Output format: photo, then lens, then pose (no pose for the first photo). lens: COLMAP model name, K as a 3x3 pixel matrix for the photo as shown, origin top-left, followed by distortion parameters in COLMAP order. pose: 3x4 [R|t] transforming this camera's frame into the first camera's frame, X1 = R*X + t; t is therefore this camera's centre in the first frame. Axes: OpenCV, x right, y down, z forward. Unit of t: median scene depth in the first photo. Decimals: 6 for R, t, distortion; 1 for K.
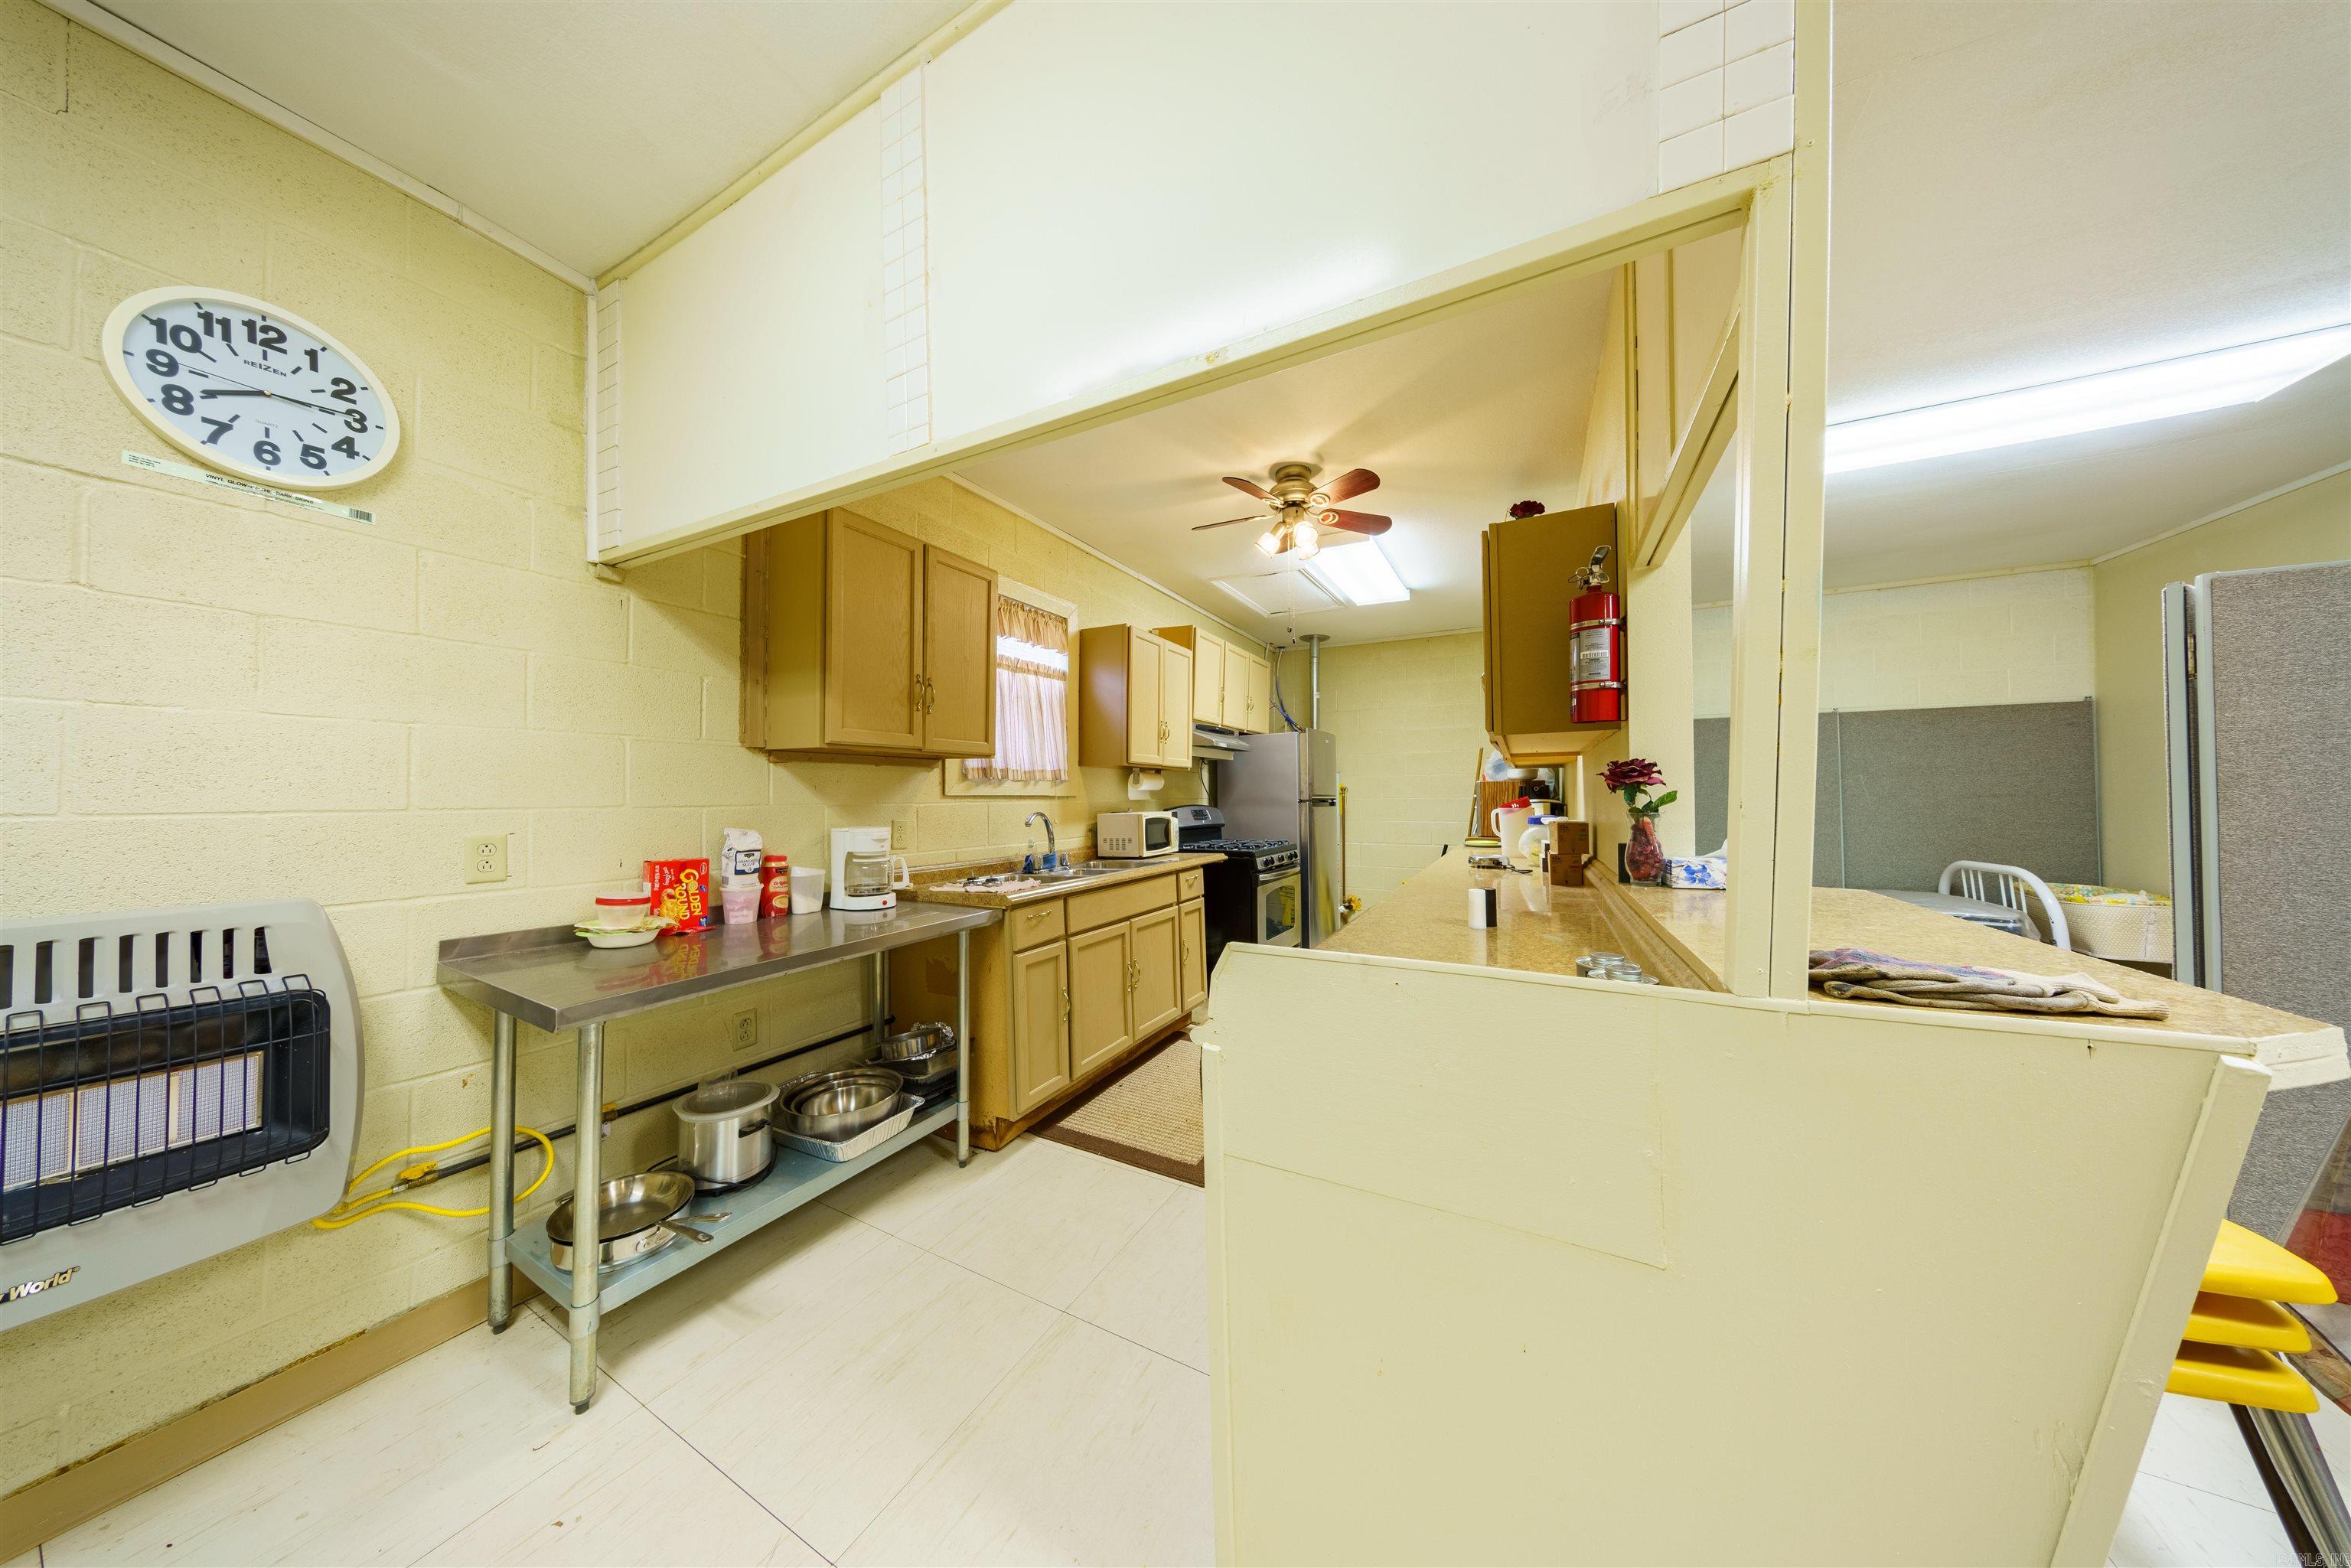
lens RADIAL K [[671.1, 0, 1185.9], [0, 671.1, 787.3], [0, 0, 1]] dist [0.001018, 0.000167]
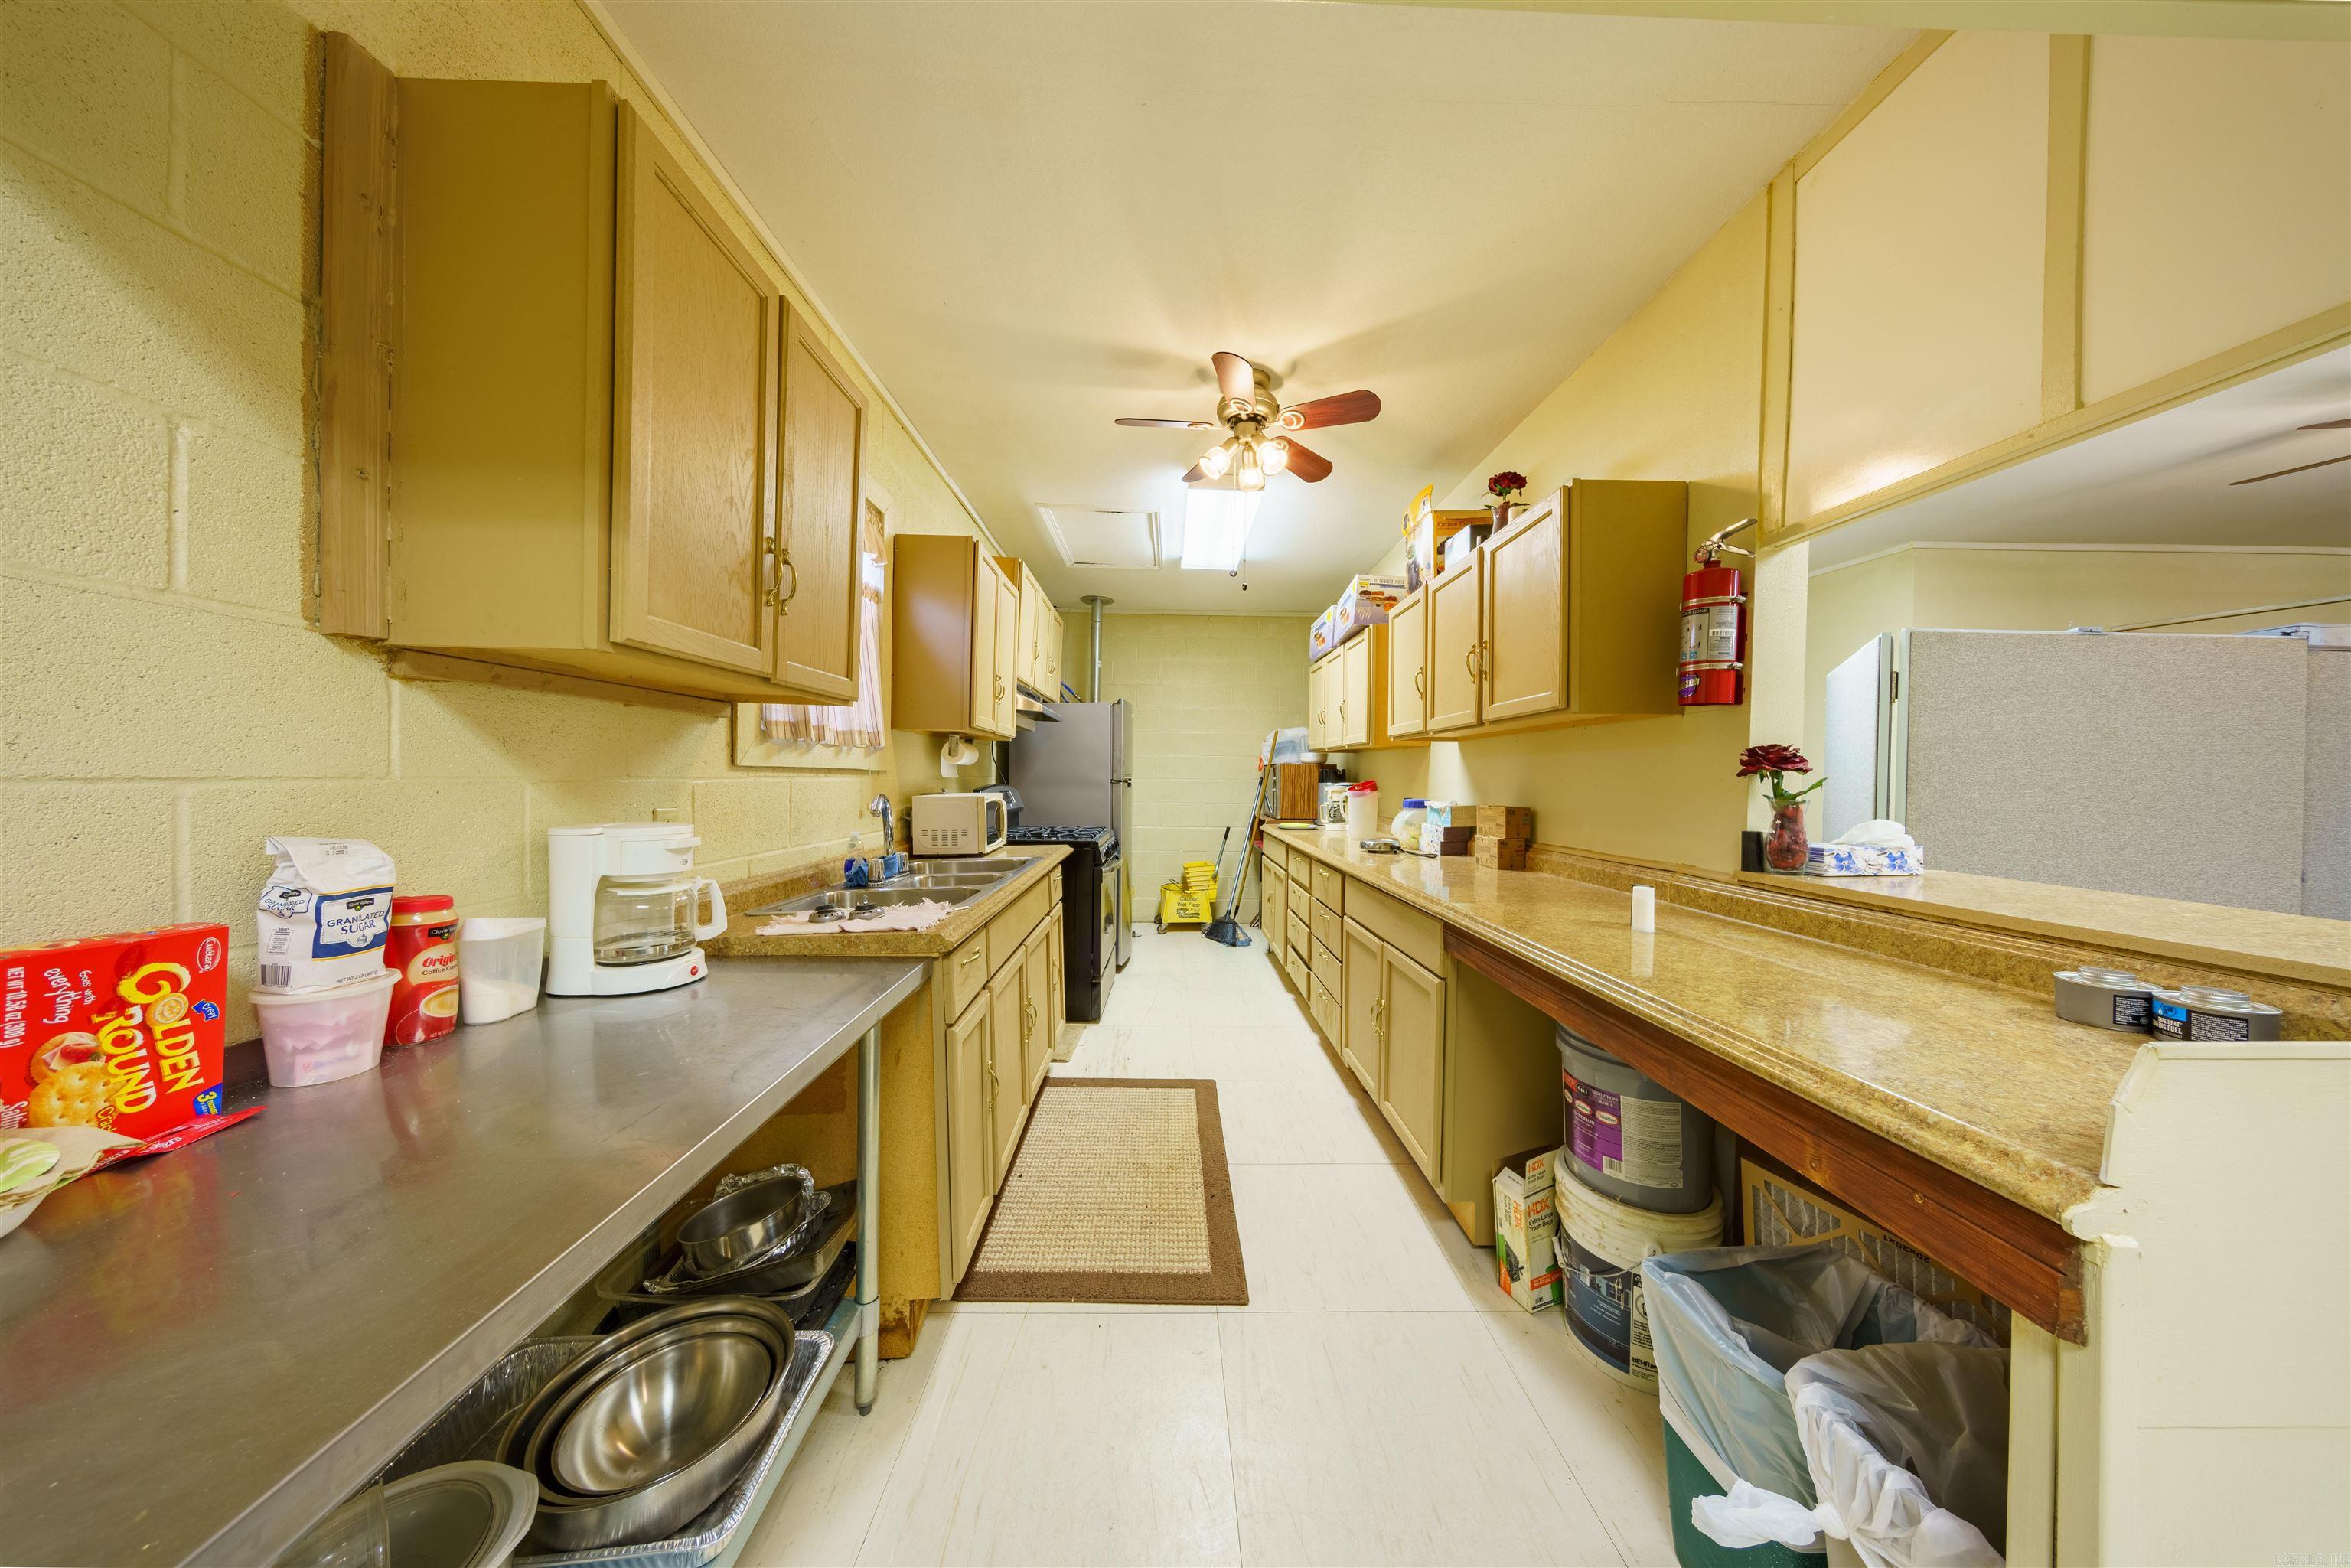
lens RADIAL K [[671.1, 0, 1172.6], [0, 671.1, 784.7], [0, 0, 1]] dist [0.001018, 0.000167]
pose [[0.878351, 0.009488, 0.477922, -0.377473], [-0.022328, 0.999526, 0.021193, 0.010169], [-0.477495, -0.029286, 0.878146, 0.380753]]
